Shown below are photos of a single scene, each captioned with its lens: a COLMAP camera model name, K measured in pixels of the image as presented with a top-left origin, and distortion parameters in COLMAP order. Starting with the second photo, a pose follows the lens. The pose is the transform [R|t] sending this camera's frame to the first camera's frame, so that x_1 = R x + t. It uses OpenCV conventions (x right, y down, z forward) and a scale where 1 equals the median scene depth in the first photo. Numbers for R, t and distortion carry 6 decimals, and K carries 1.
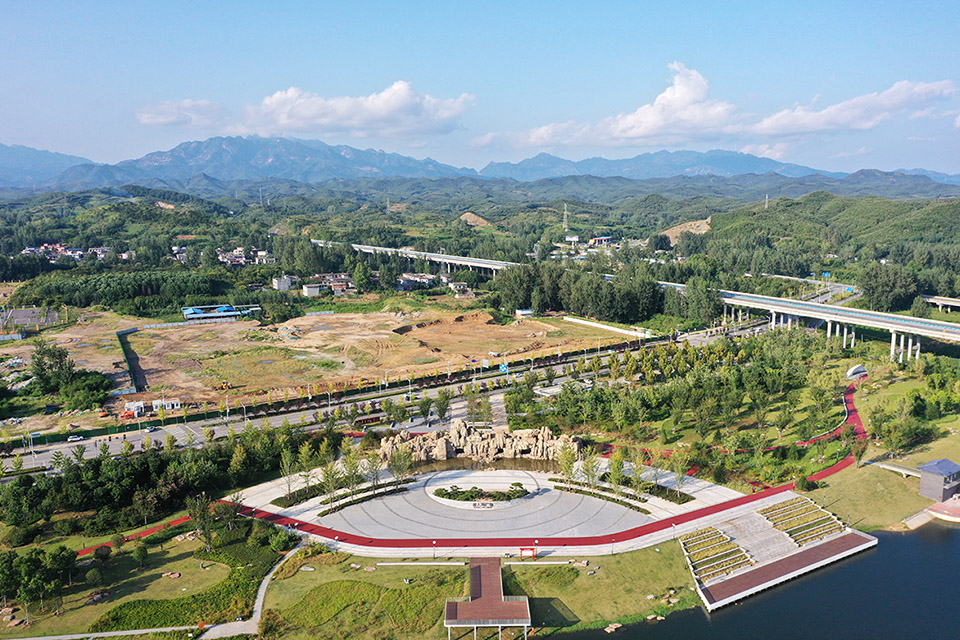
lens RADIAL K [[756.1, 0, 478.2], [0, 756.1, 320.8], [0, 0, 1]] dist [0.005001, -0.000819]
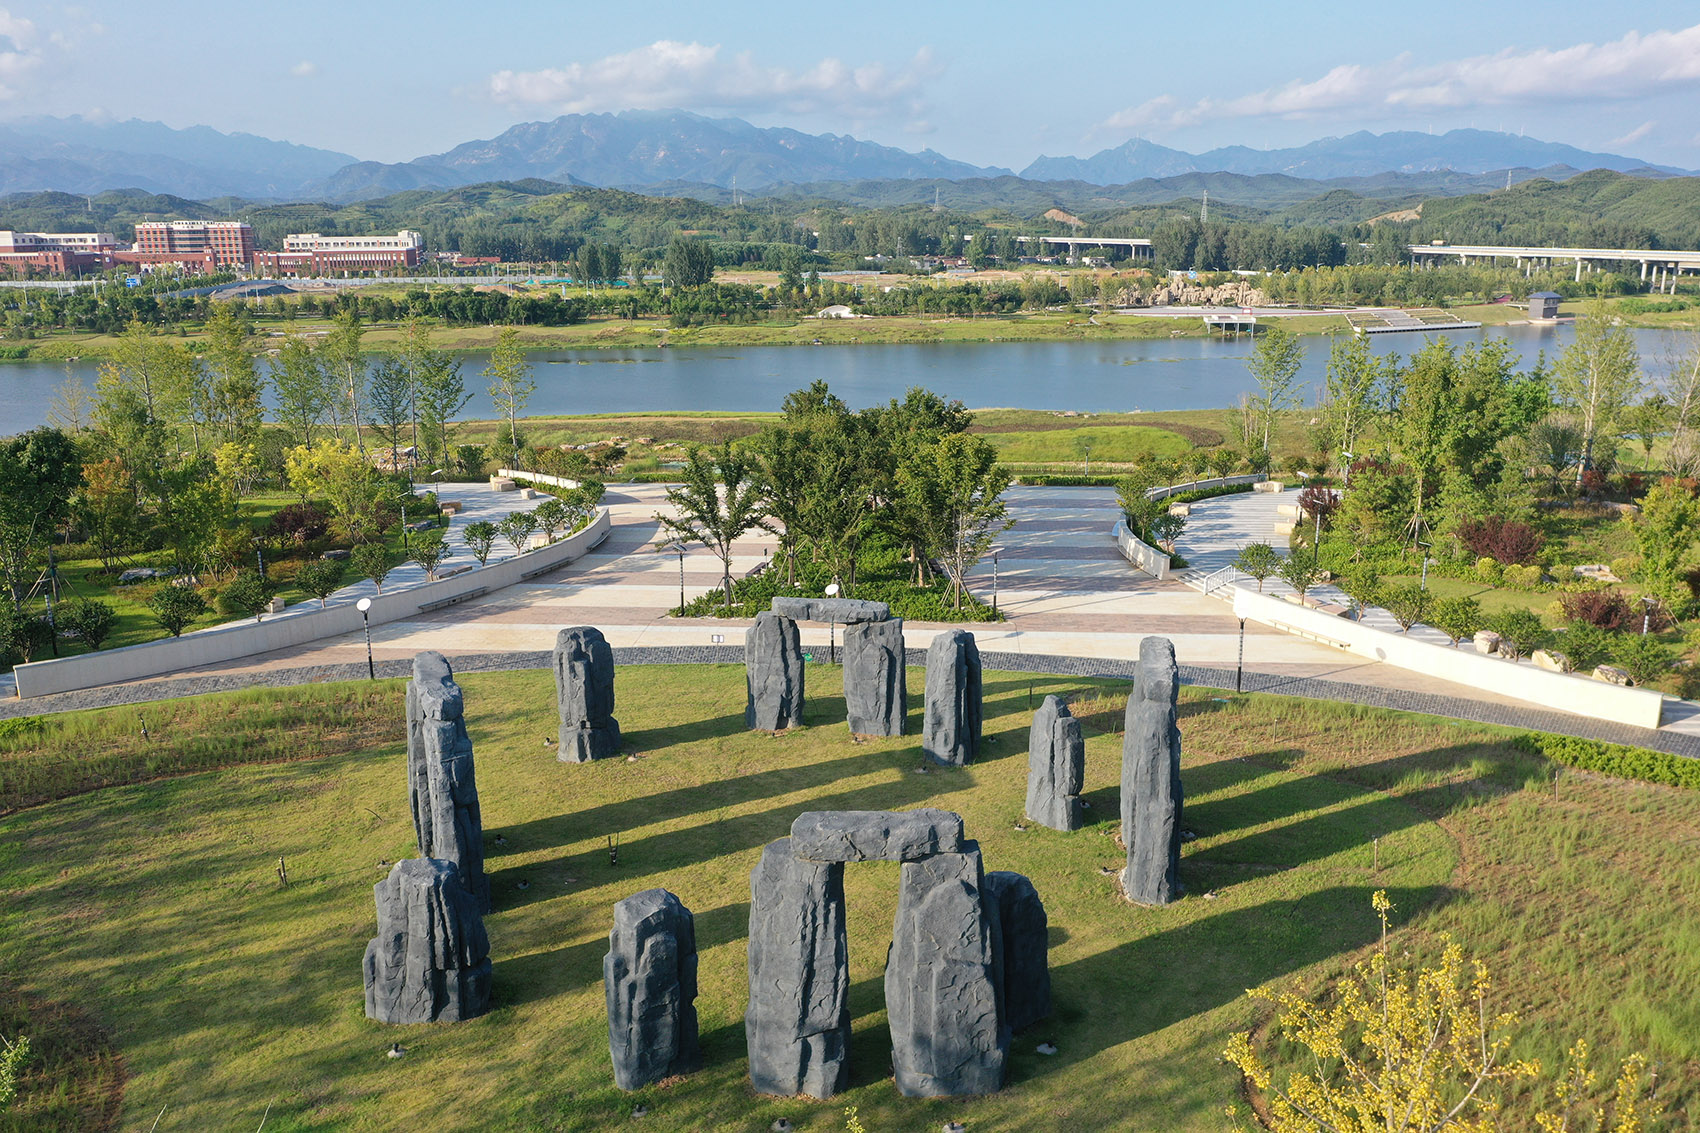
lens RADIAL K [[1339.0, 0, 844.1], [0, 1339.0, 564.8], [0, 0, 1]] dist [0.005001, -0.000819]
pose [[0.993023, 0.027877, -0.114582, -0.070257], [-0.017893, 0.996025, 0.087256, 0.095662], [0.116559, -0.084597, 0.989574, -0.309282]]
